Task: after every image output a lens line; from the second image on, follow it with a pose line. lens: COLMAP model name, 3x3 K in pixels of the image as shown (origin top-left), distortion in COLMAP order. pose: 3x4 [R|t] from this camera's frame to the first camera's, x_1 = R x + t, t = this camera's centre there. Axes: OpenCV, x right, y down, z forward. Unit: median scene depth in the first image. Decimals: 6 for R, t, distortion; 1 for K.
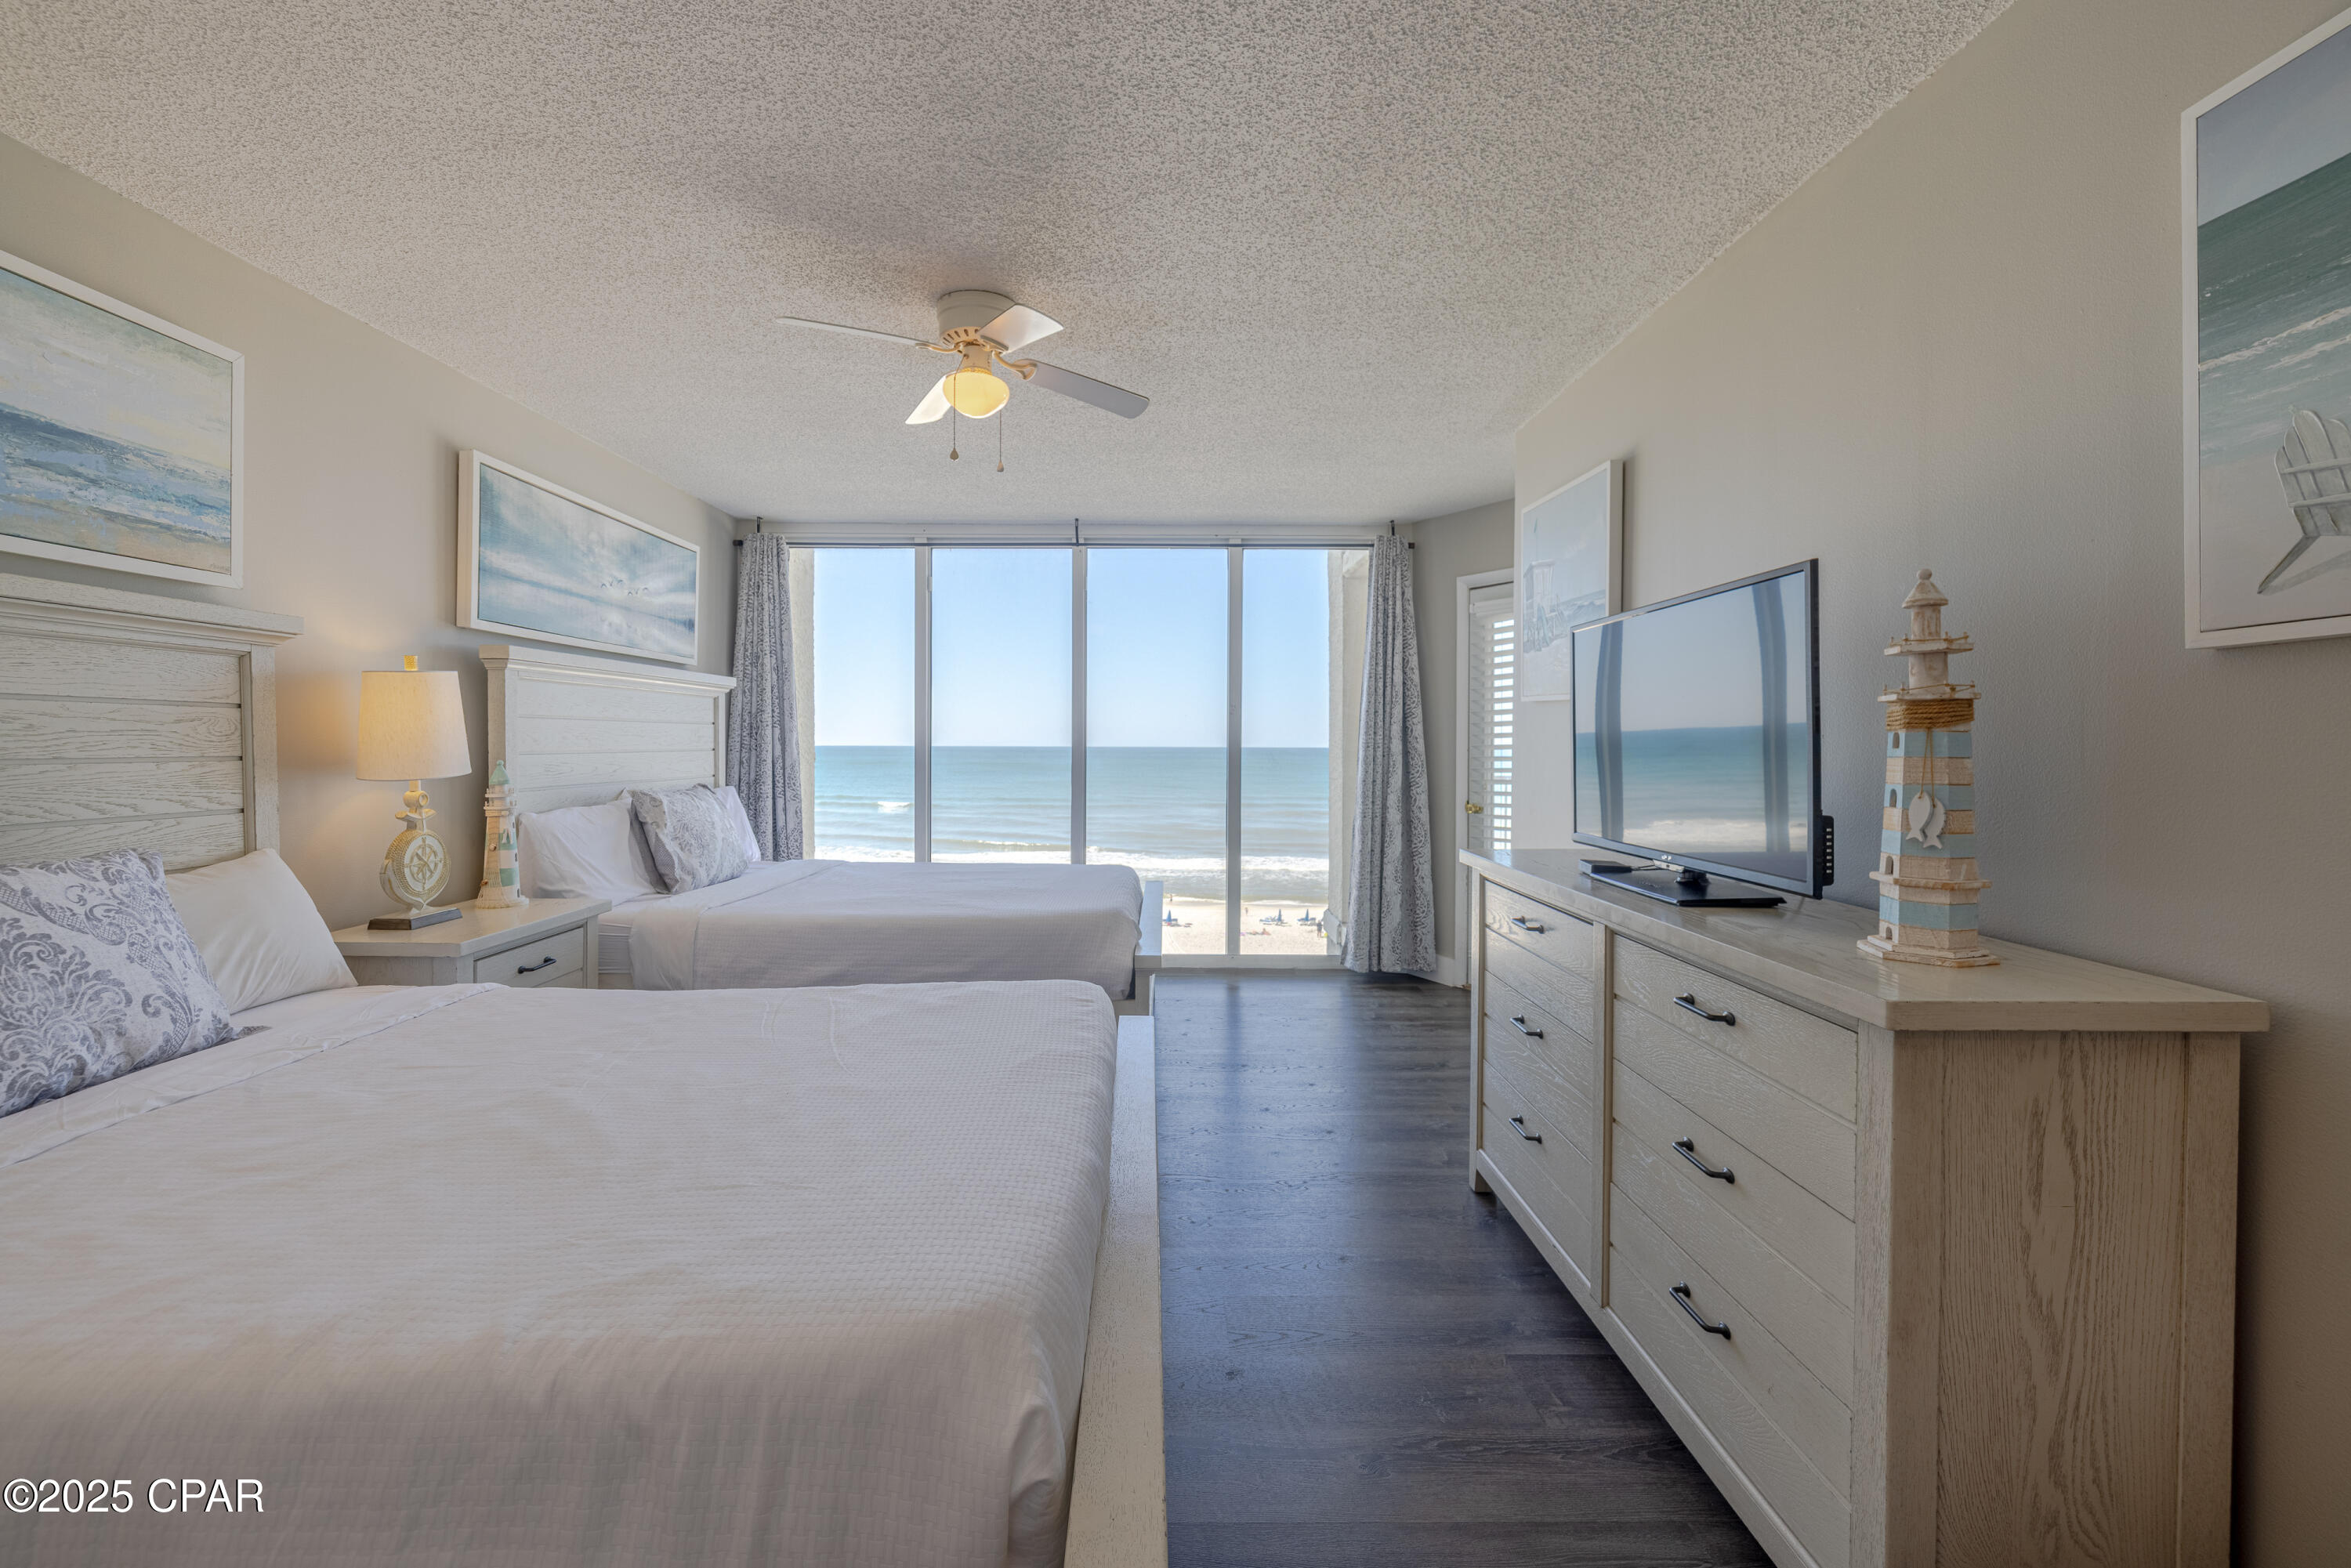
lens RADIAL K [[1002.5, 0, 1164.9], [0, 1002.5, 754.7], [0, 0, 1]] dist [-0.000238, -0.000029]
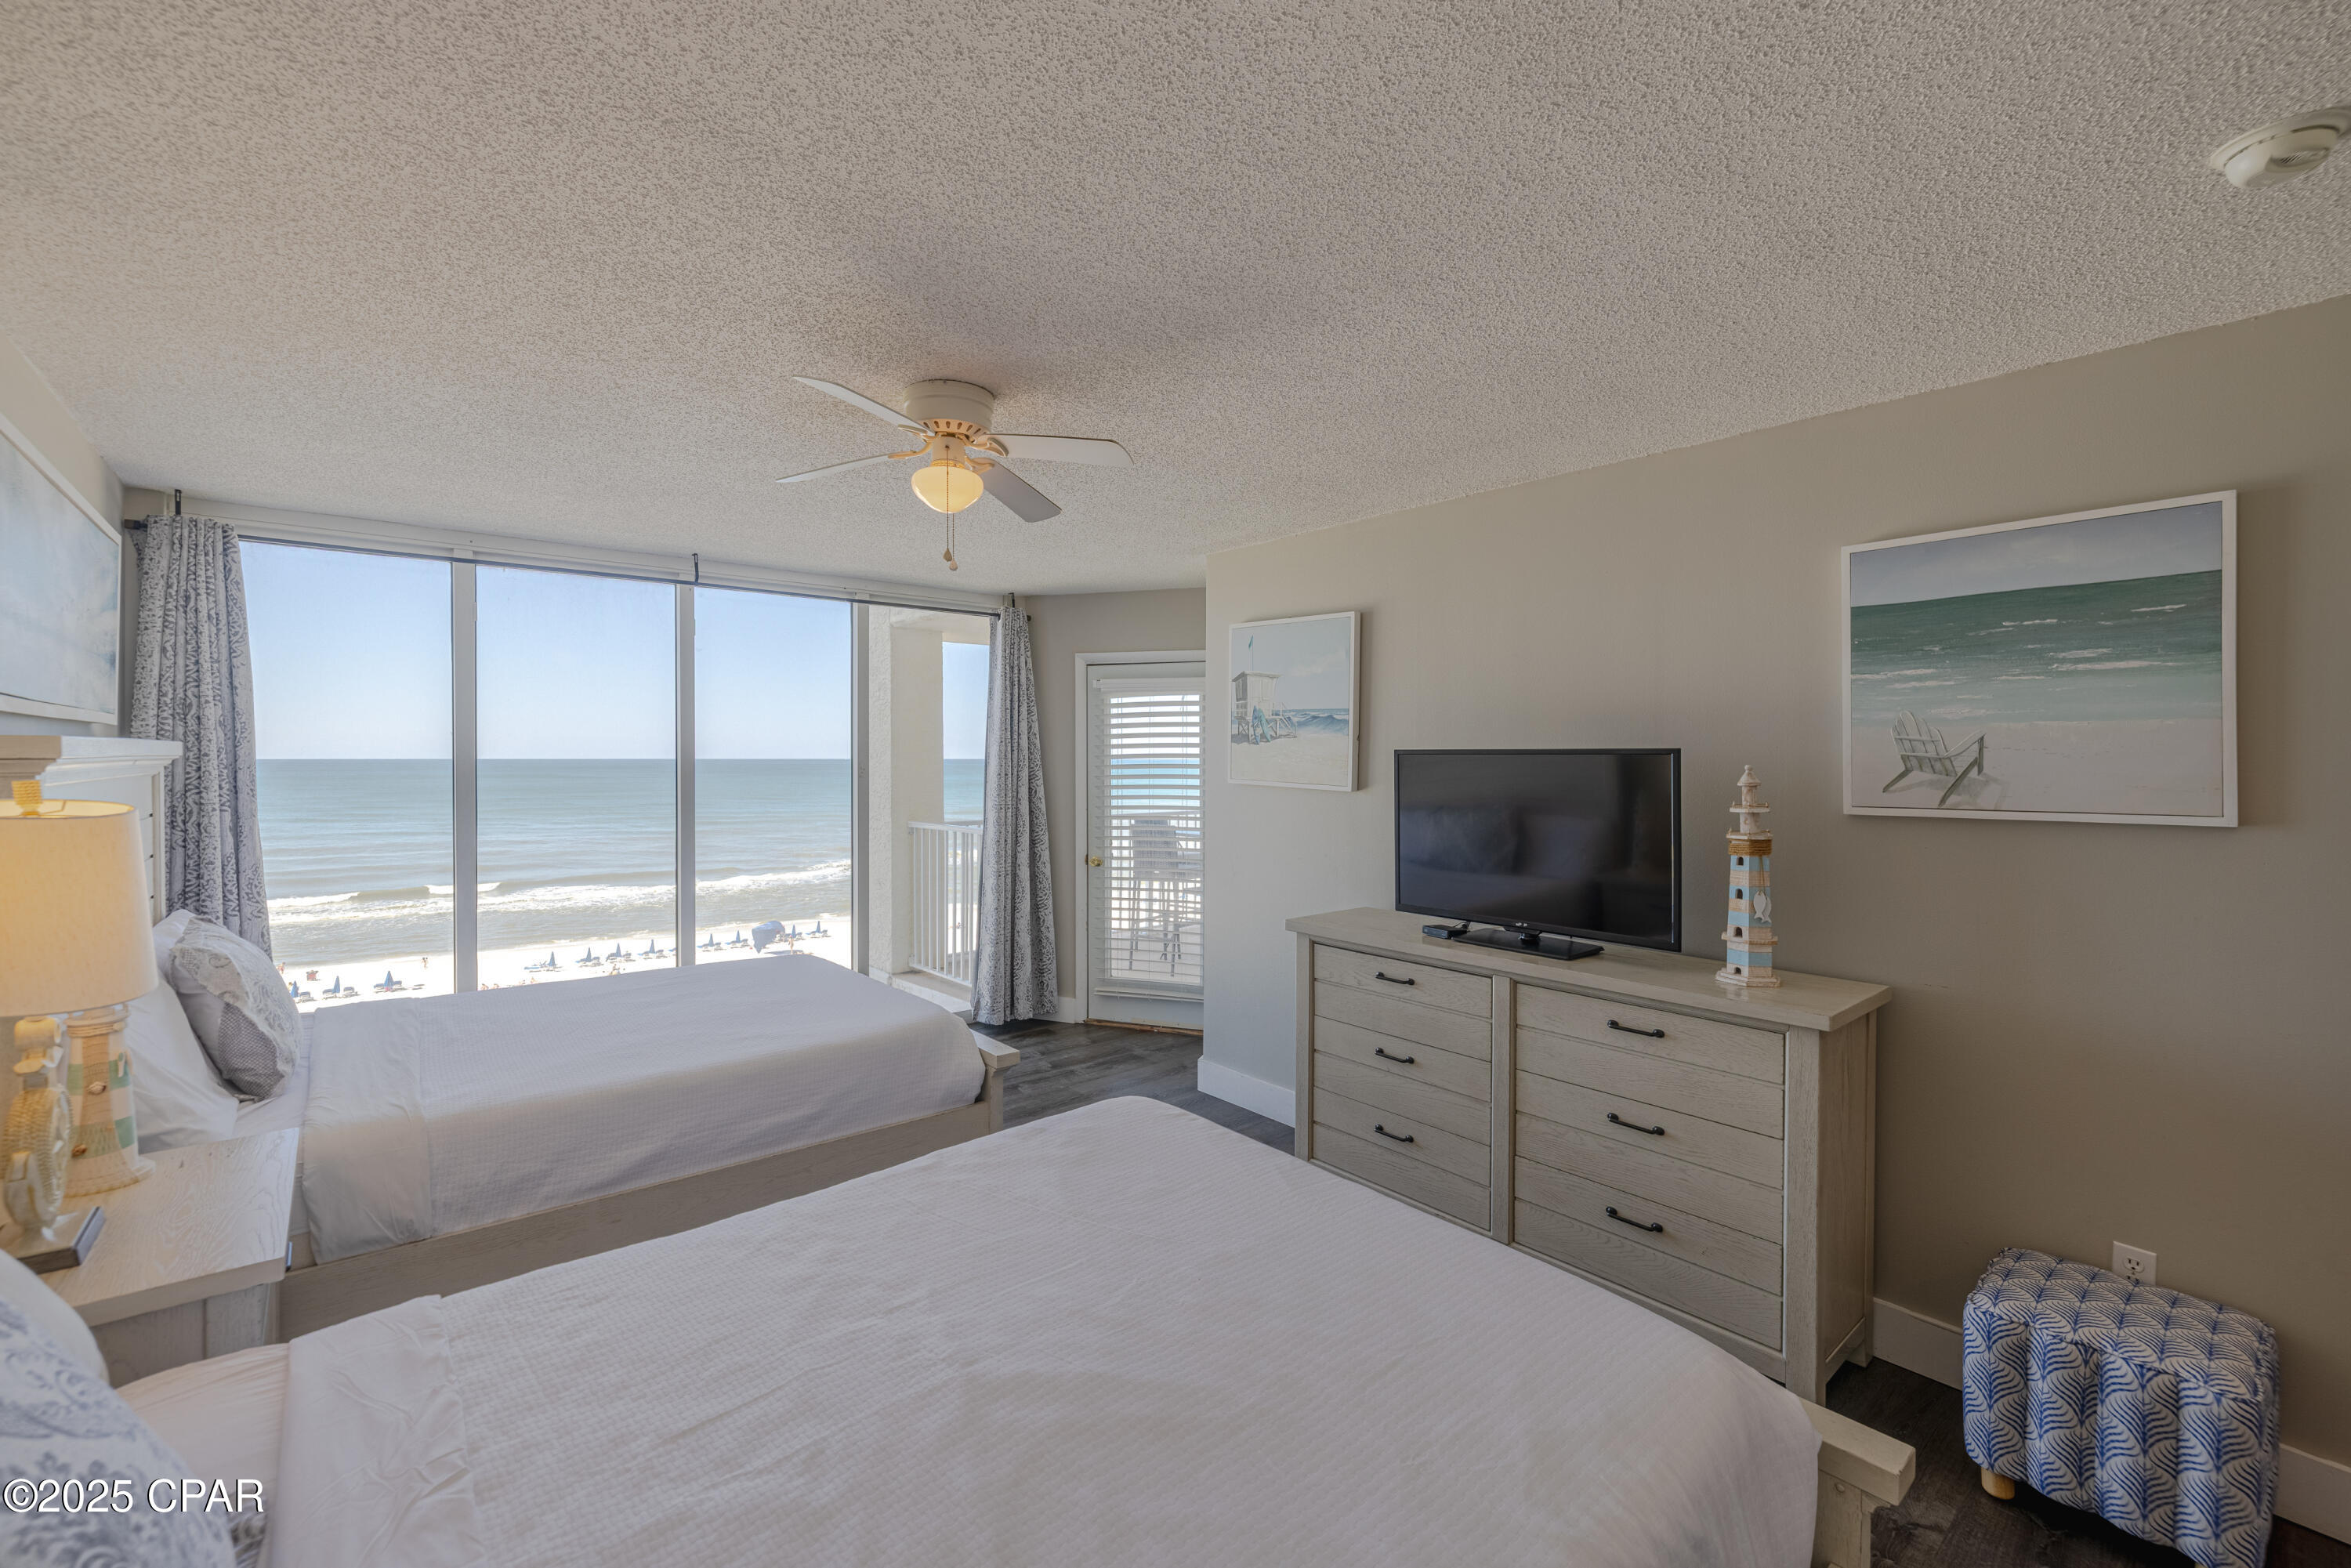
lens RADIAL K [[994.4, 0, 1184.2], [0, 994.4, 764.9], [0, 0, 1]] dist [0.001176, -0.000571]
pose [[0.764151, -0.006331, 0.645006, -0.331511], [0.006664, 0.999976, 0.001920, -0.055837], [-0.645003, 0.002831, 0.764175, 0.084175]]
